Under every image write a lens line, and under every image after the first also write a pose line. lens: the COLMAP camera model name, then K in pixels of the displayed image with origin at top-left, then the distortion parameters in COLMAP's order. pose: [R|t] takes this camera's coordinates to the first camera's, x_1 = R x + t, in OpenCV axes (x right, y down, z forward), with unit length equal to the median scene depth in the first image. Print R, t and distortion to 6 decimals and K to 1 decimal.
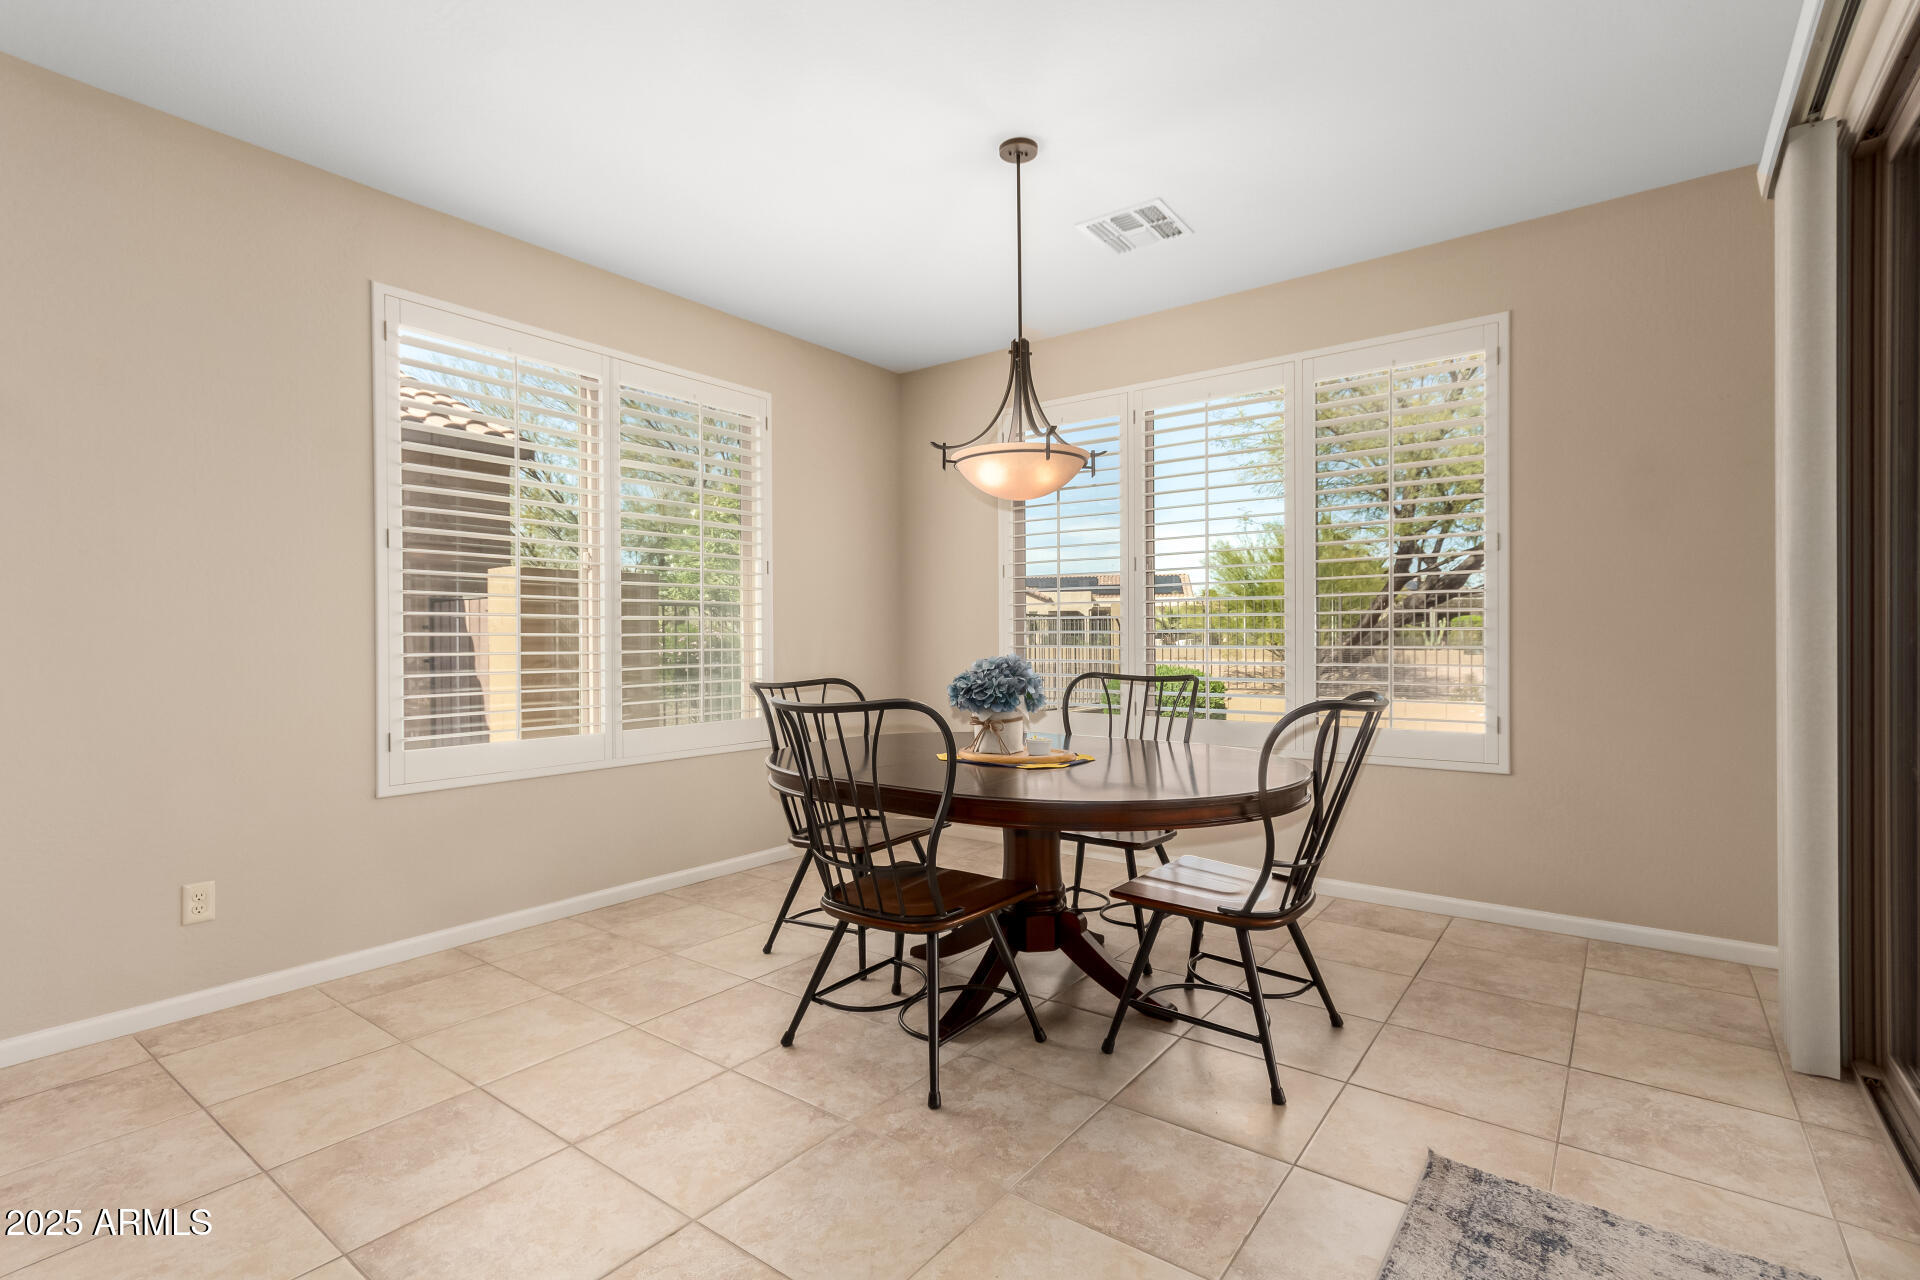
lens RADIAL K [[902.7, 0, 949.8], [0, 902.7, 626.0], [0, 0, 1]] dist [0.004936, 0.001248]
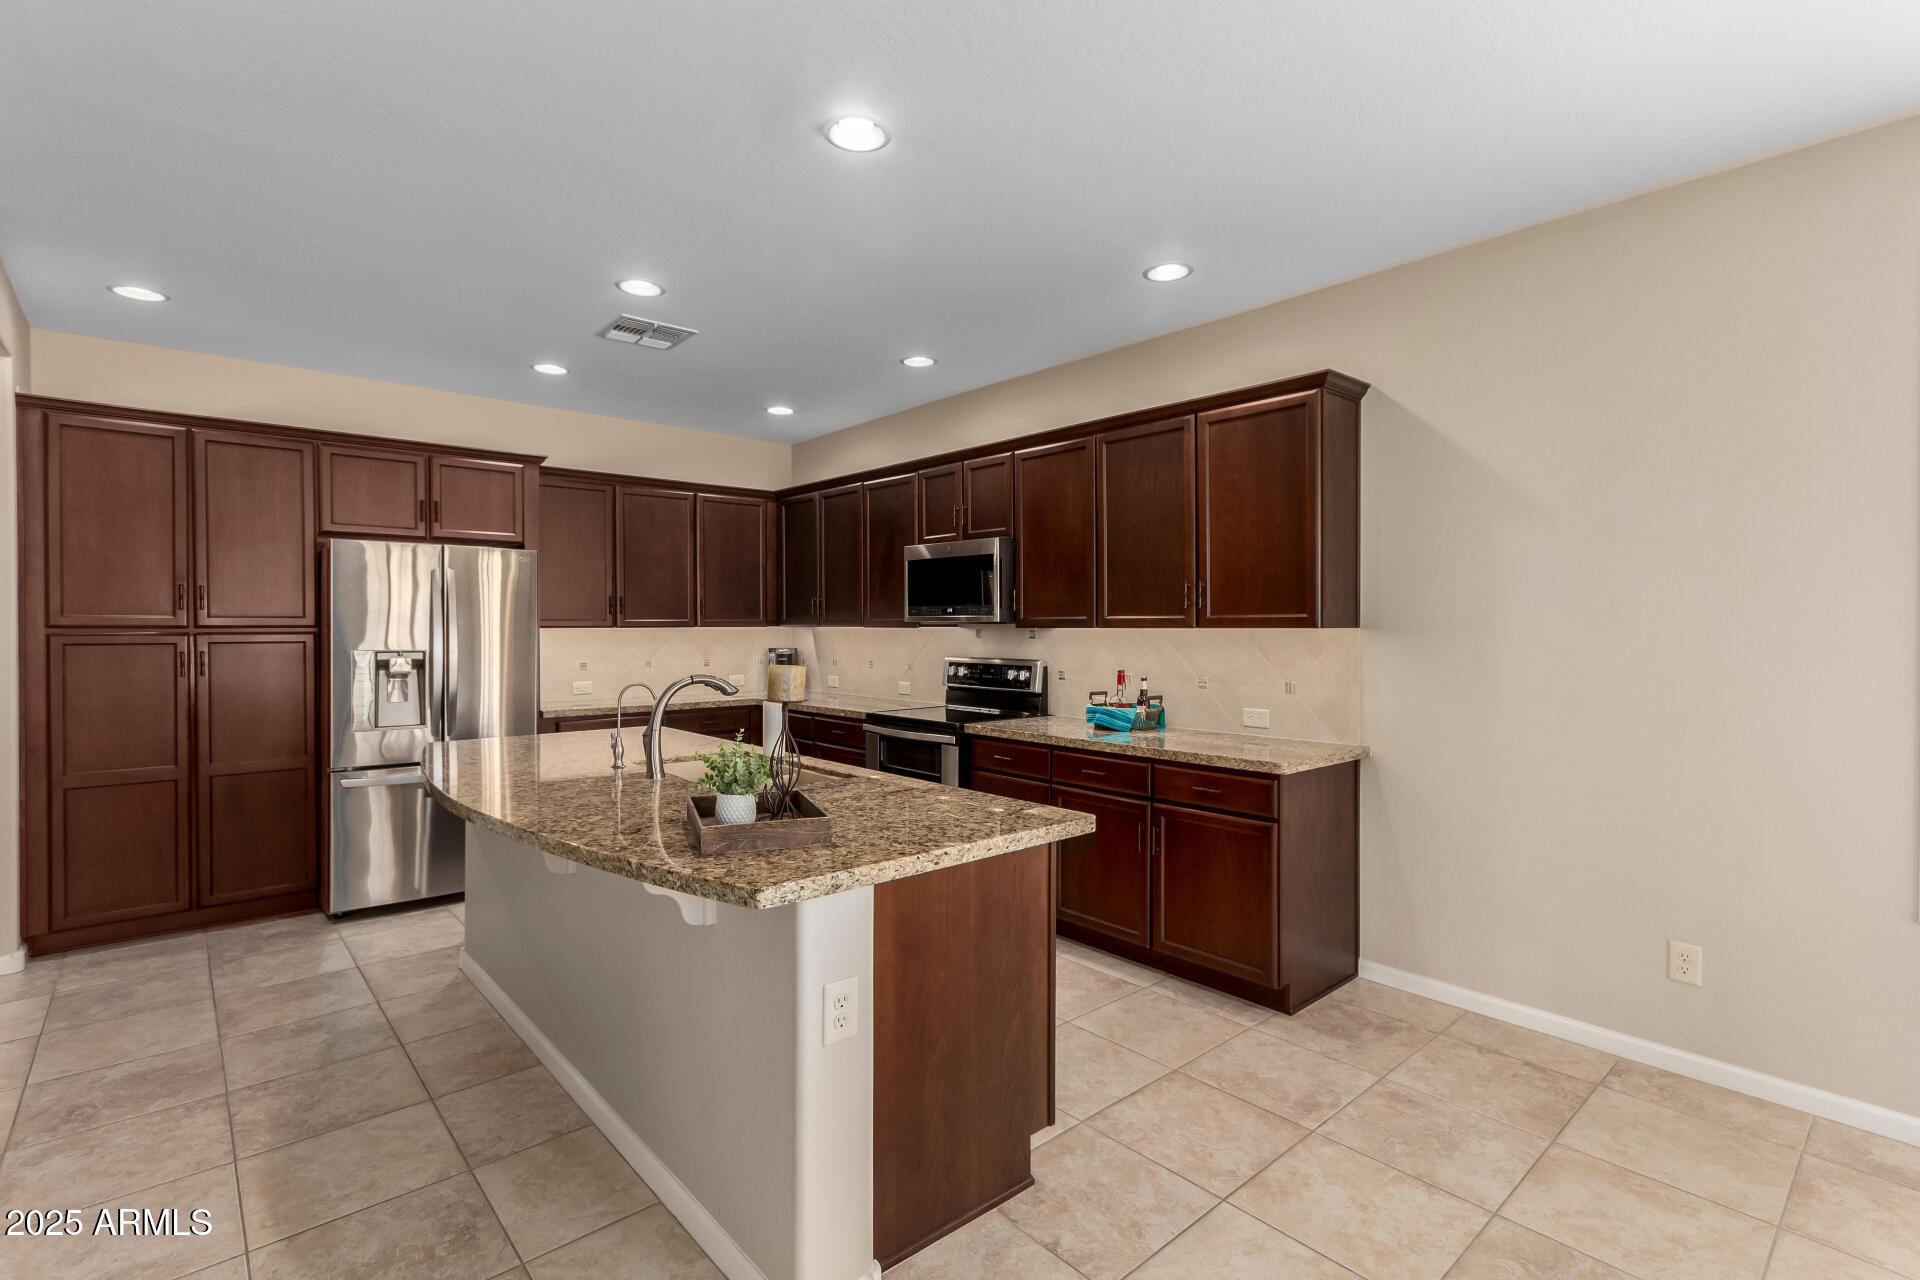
lens RADIAL K [[902.7, 0, 966.1], [0, 902.7, 633.0], [0, 0, 1]] dist [0.004936, 0.001248]
pose [[-0.191327, 0.017725, -0.981366, 0.292104], [0.015693, 0.999764, 0.014998, -0.084846], [0.981401, -0.012531, -0.191560, 0.407740]]
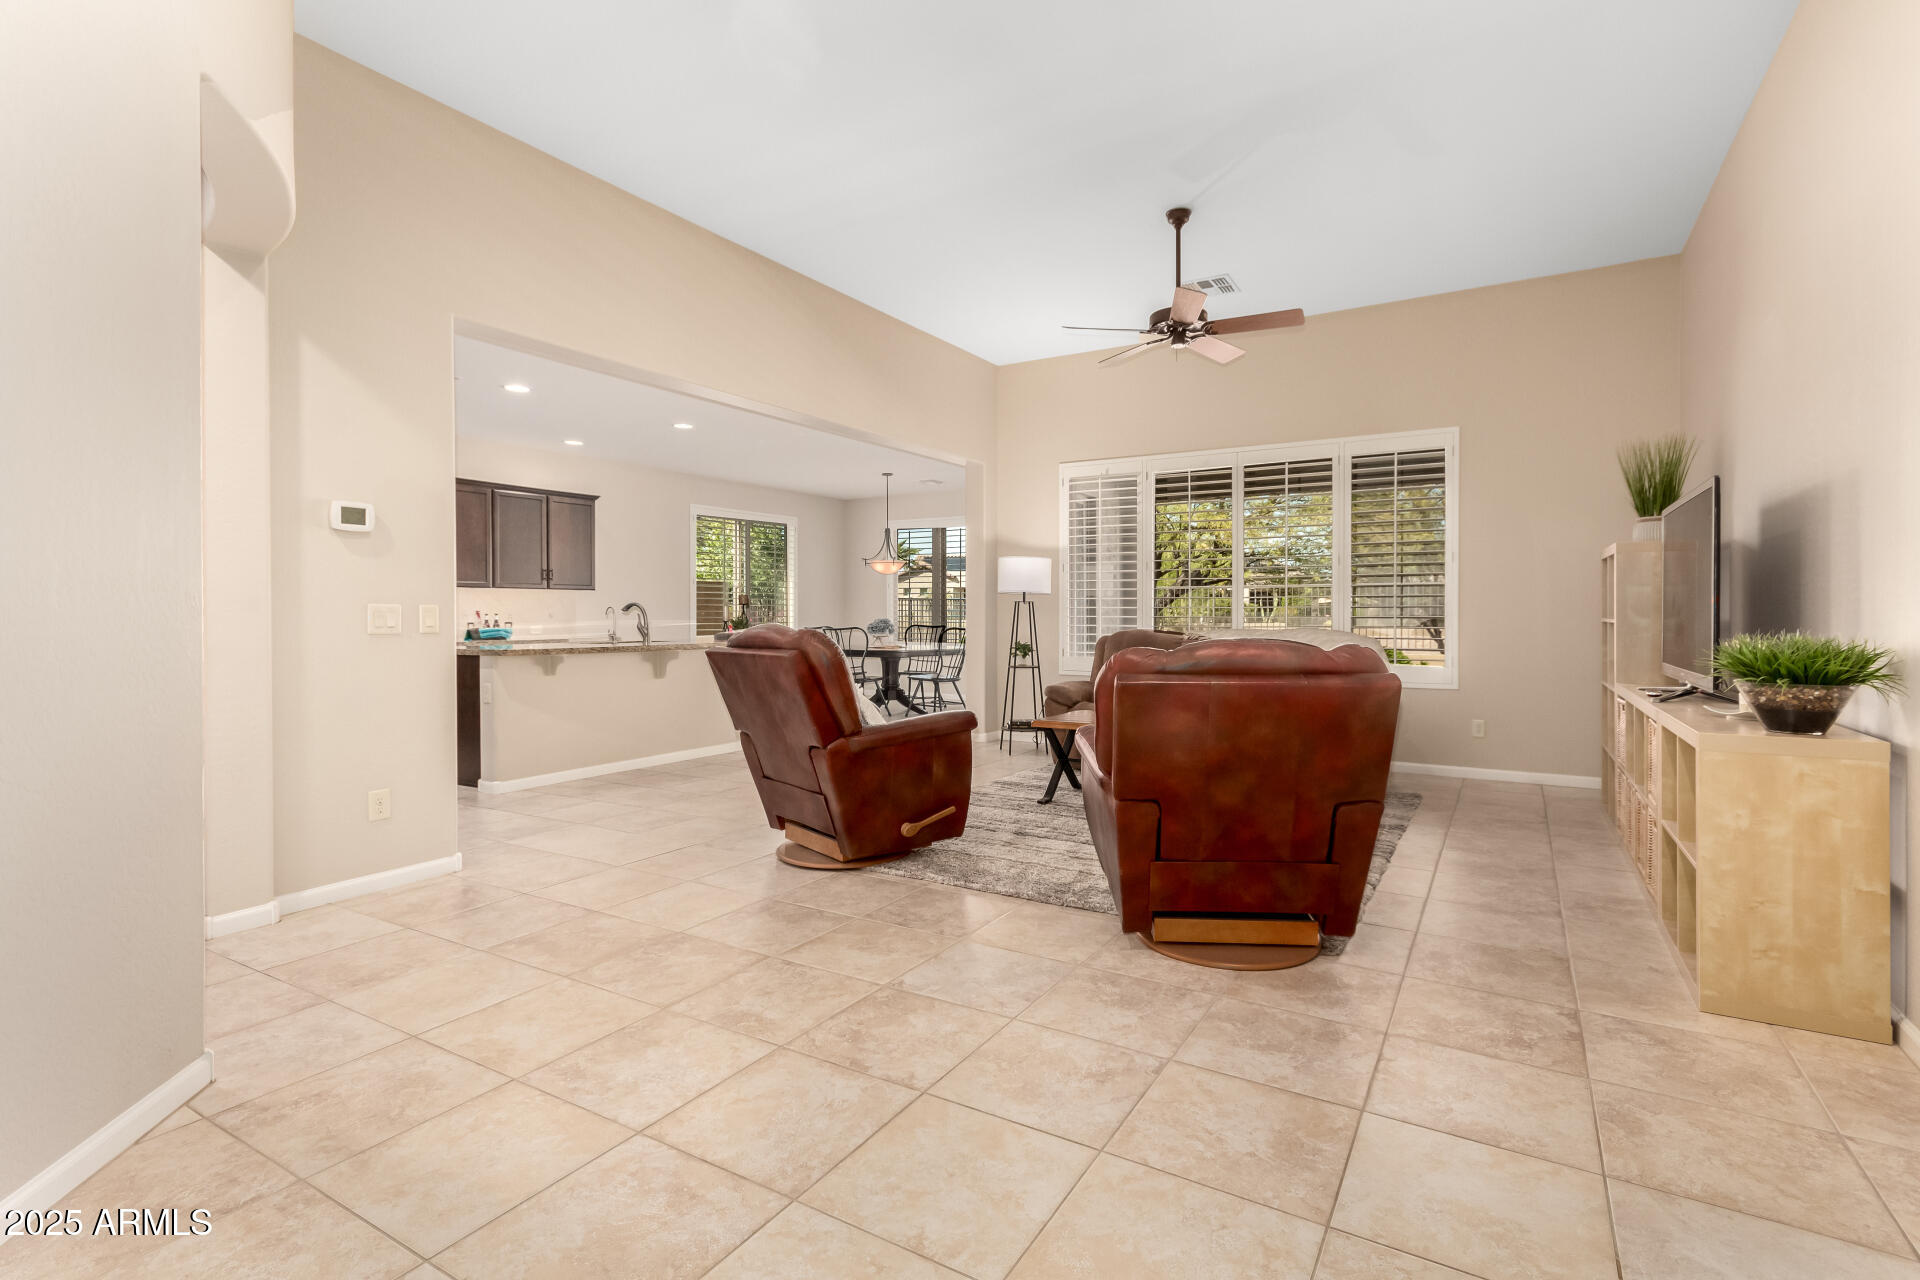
lens RADIAL K [[902.7, 0, 966.7], [0, 902.7, 629.1], [0, 0, 1]] dist [0.004936, 0.001248]
pose [[0.994788, 0.002105, 0.101945, 0.028827], [-0.004315, 0.999760, 0.021468, 0.000179], [-0.101875, -0.021796, 0.994558, -2.657970]]
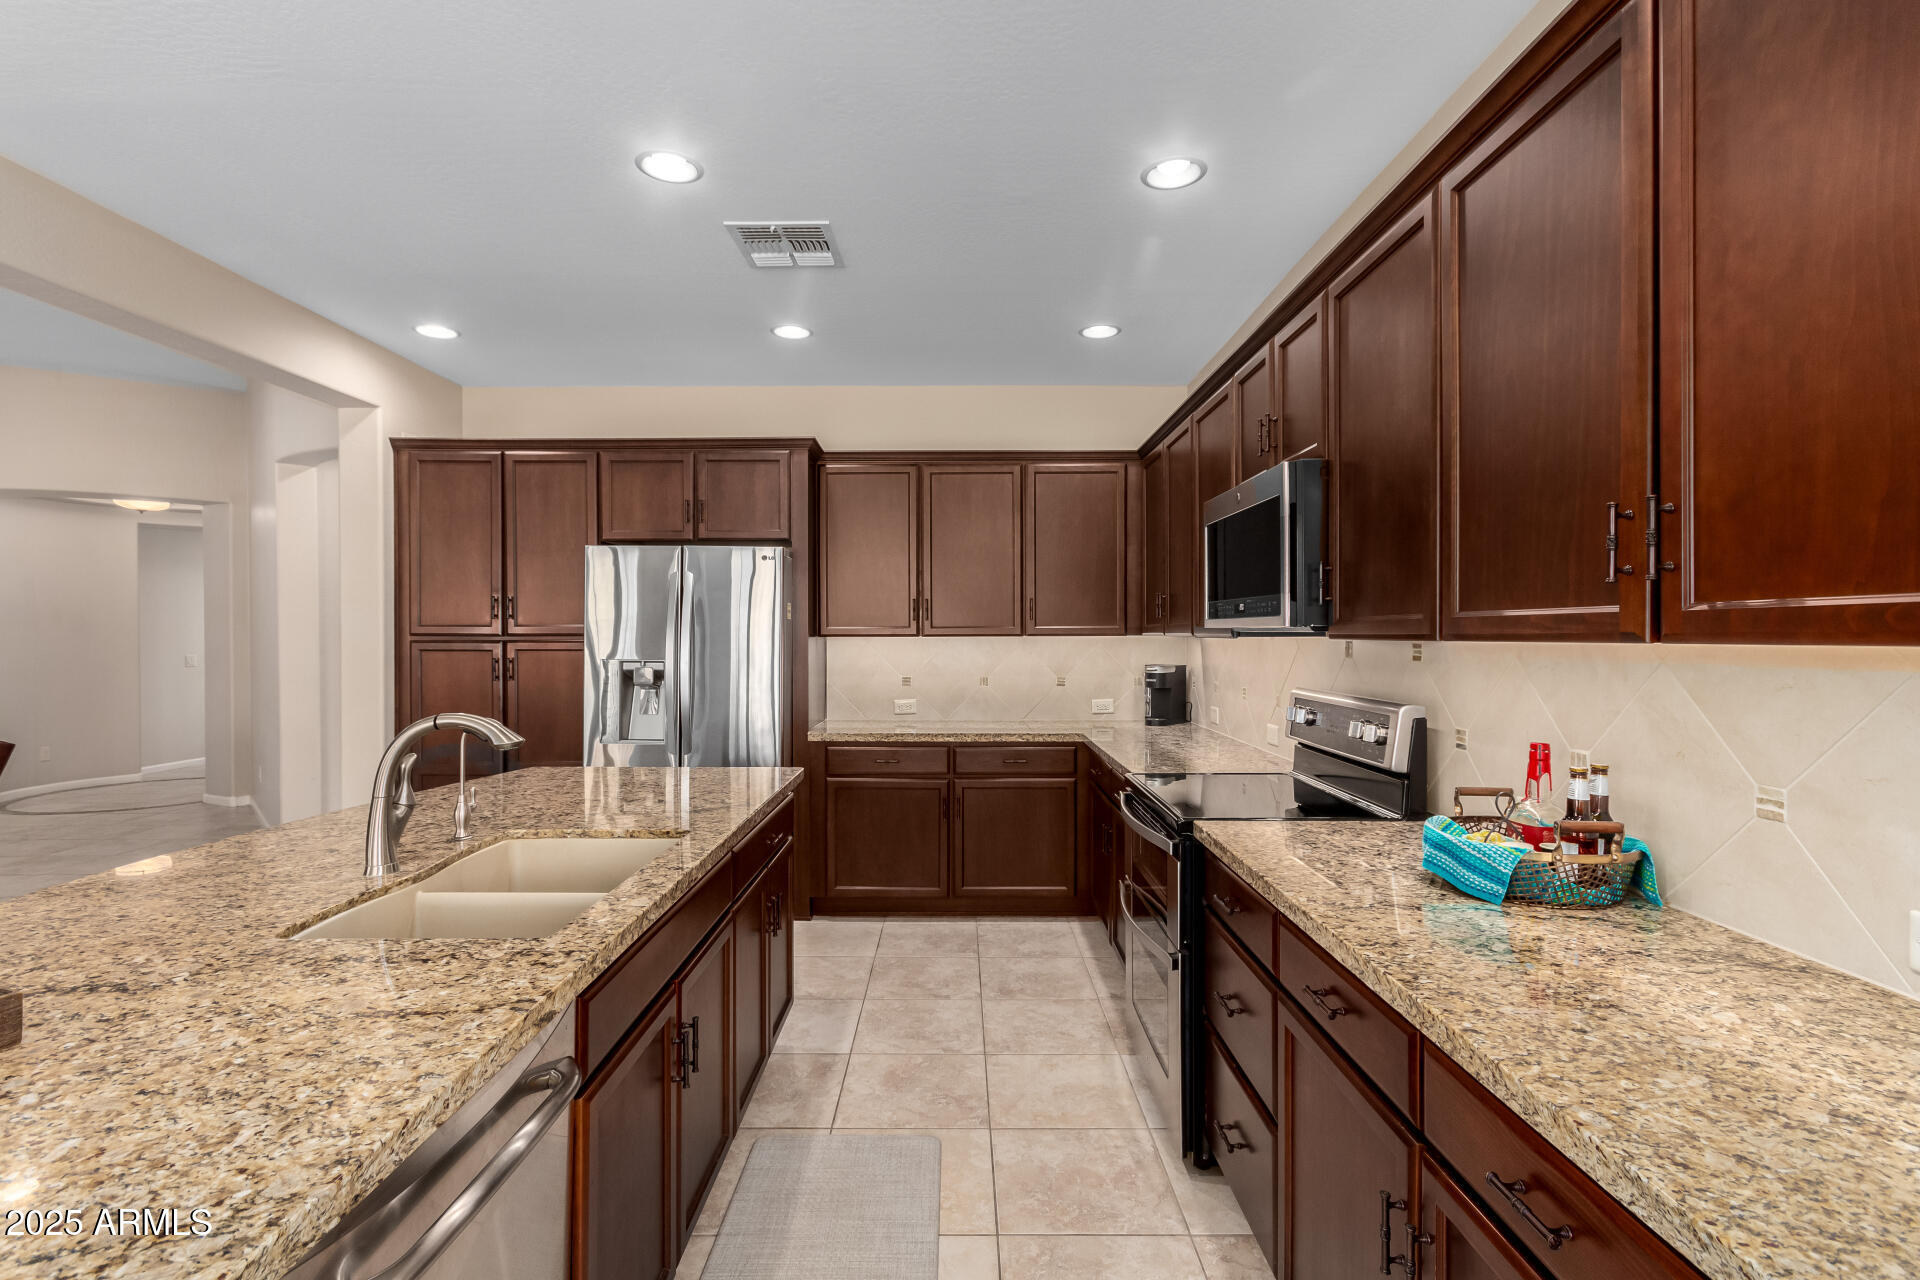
lens RADIAL K [[902.7, 0, 969.4], [0, 902.7, 636.7], [0, 0, 1]] dist [0.004936, 0.001248]
pose [[-0.790822, 0.012453, -0.611920, -0.541198], [0.016580, 0.999862, -0.001080, -0.075280], [0.611822, -0.011000, -0.790919, 0.622847]]
